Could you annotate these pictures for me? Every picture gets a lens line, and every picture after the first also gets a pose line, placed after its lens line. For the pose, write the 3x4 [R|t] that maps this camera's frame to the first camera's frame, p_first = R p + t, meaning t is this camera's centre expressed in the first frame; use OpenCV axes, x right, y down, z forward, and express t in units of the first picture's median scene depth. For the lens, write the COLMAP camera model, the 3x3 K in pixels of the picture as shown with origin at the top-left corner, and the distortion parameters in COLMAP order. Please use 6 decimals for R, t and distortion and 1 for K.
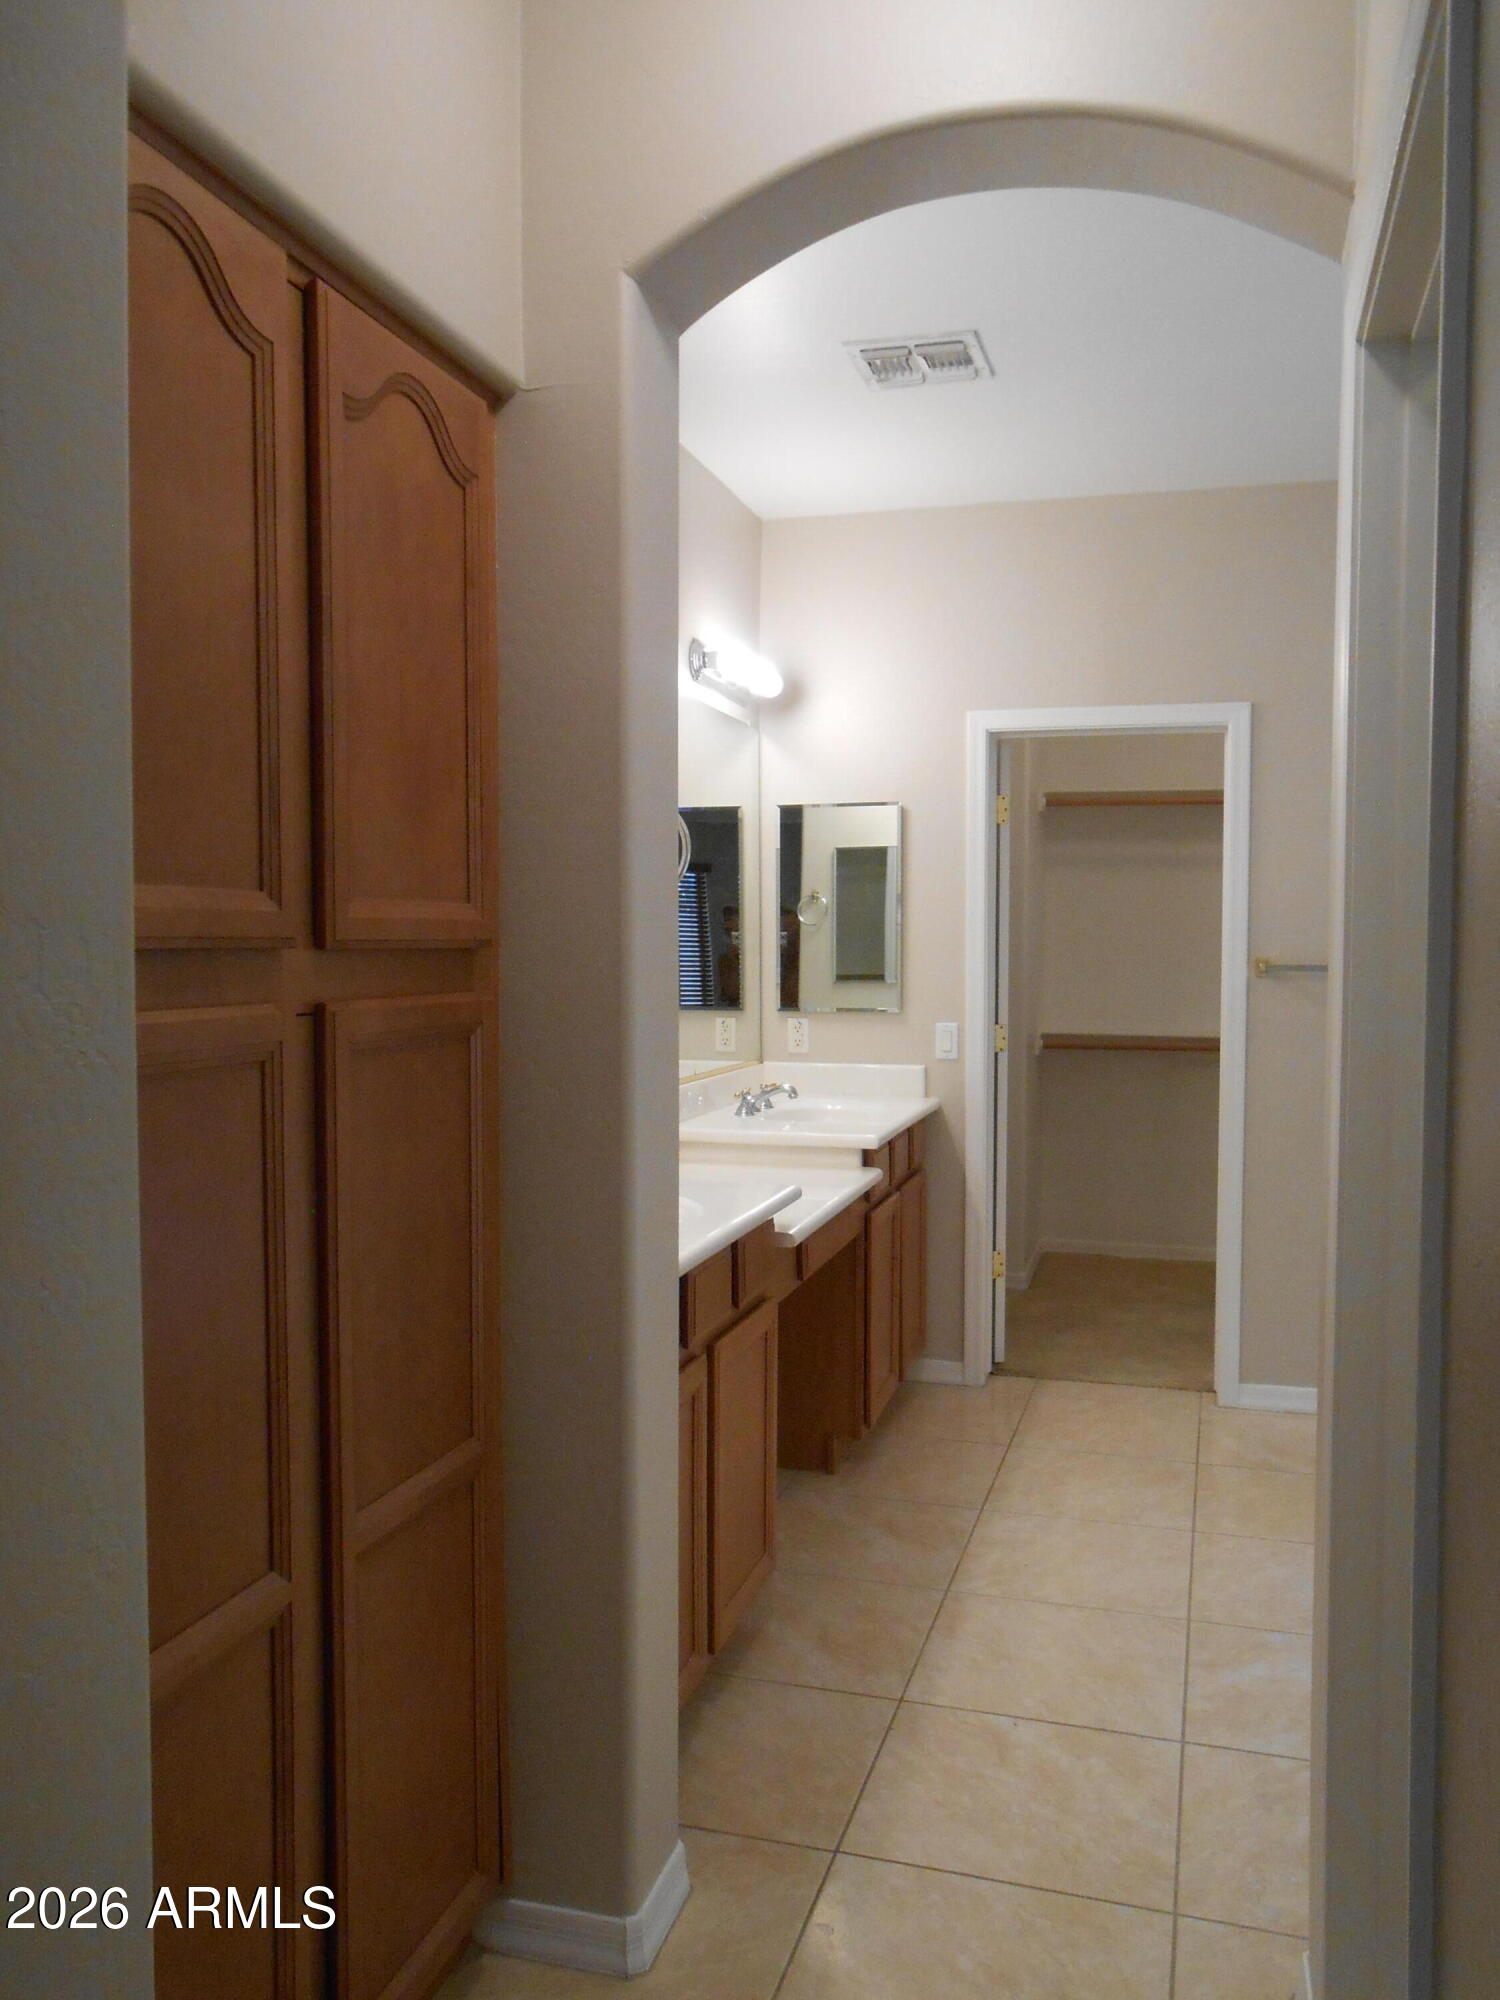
lens RADIAL K [[1581.0, 0, 750.0], [0, 1581.0, 1000.0], [0, 0, 1]] dist [-0.056730, 0.106554]
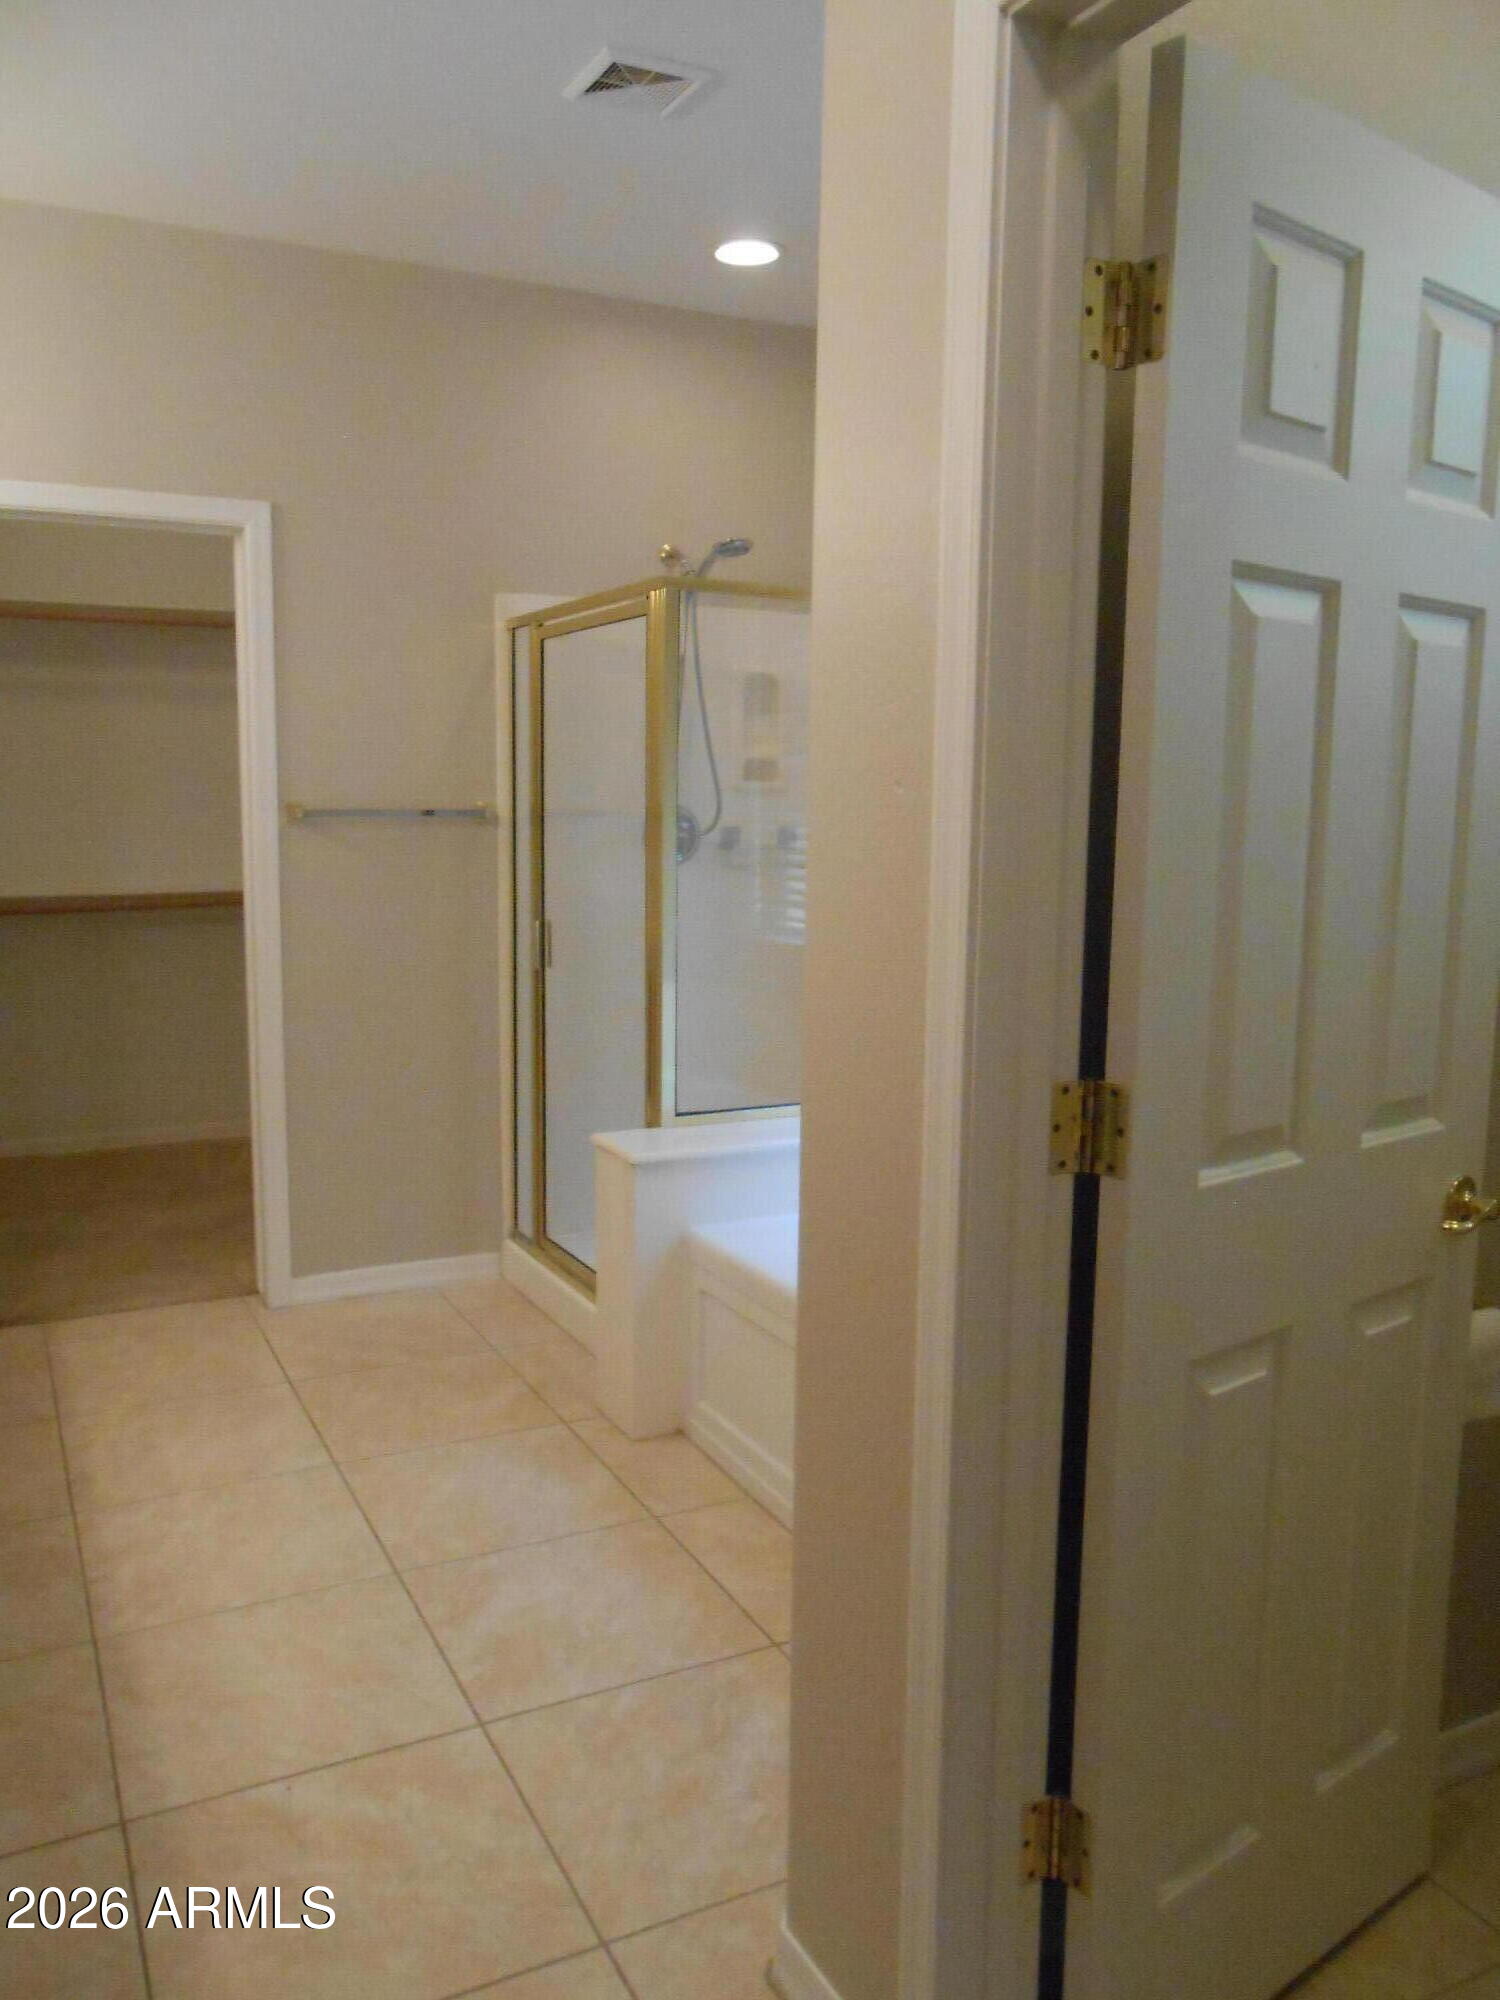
lens RADIAL K [[1581.0, 0, 750.0], [0, 1581.0, 1000.0], [0, 0, 1]] dist [-0.056730, 0.106554]
pose [[0.722633, -0.094375, 0.684759, -0.101353], [0.023545, 0.993422, 0.112068, -0.009371], [-0.690831, -0.064861, 0.720102, 0.180467]]
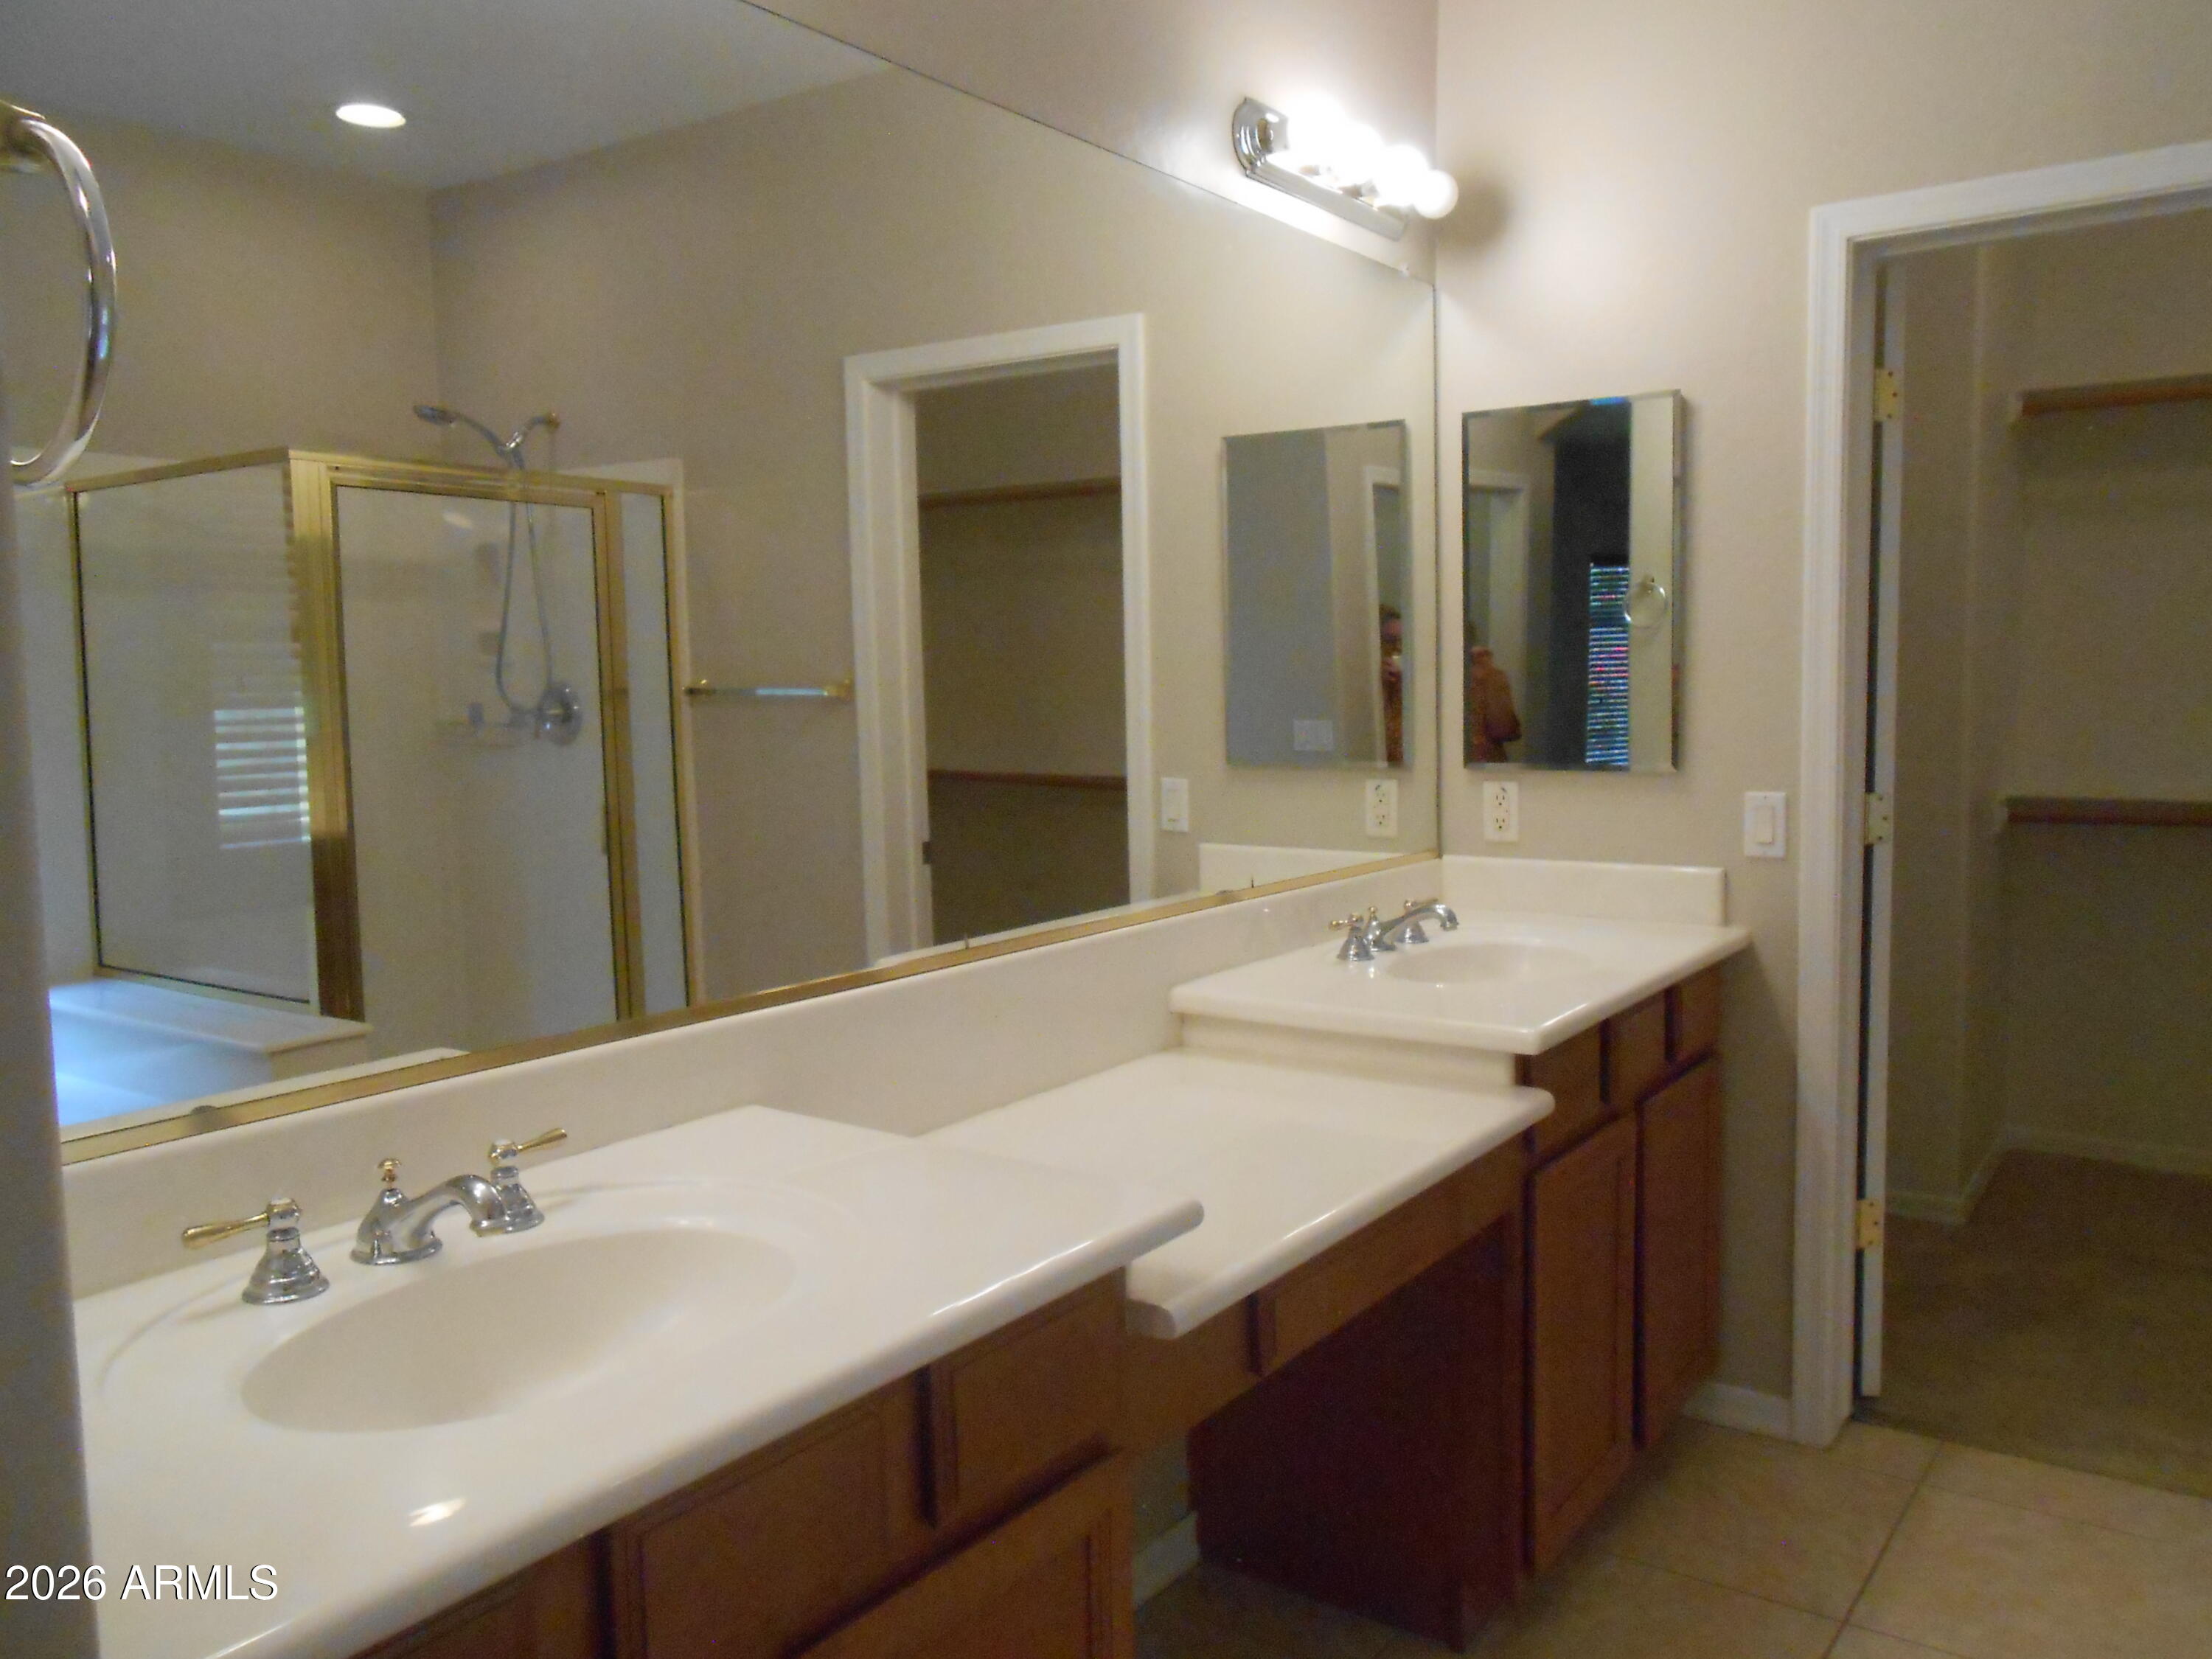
lens RADIAL K [[1748.5, 0, 1123.4], [0, 1748.5, 832.5], [0, 0, 1]] dist [-0.056730, 0.106554]
pose [[0.945071, 0.011398, -0.326667, 0.115718], [0.007636, 0.998349, 0.056926, -0.007834], [0.326777, -0.056293, 0.943424, 0.370283]]
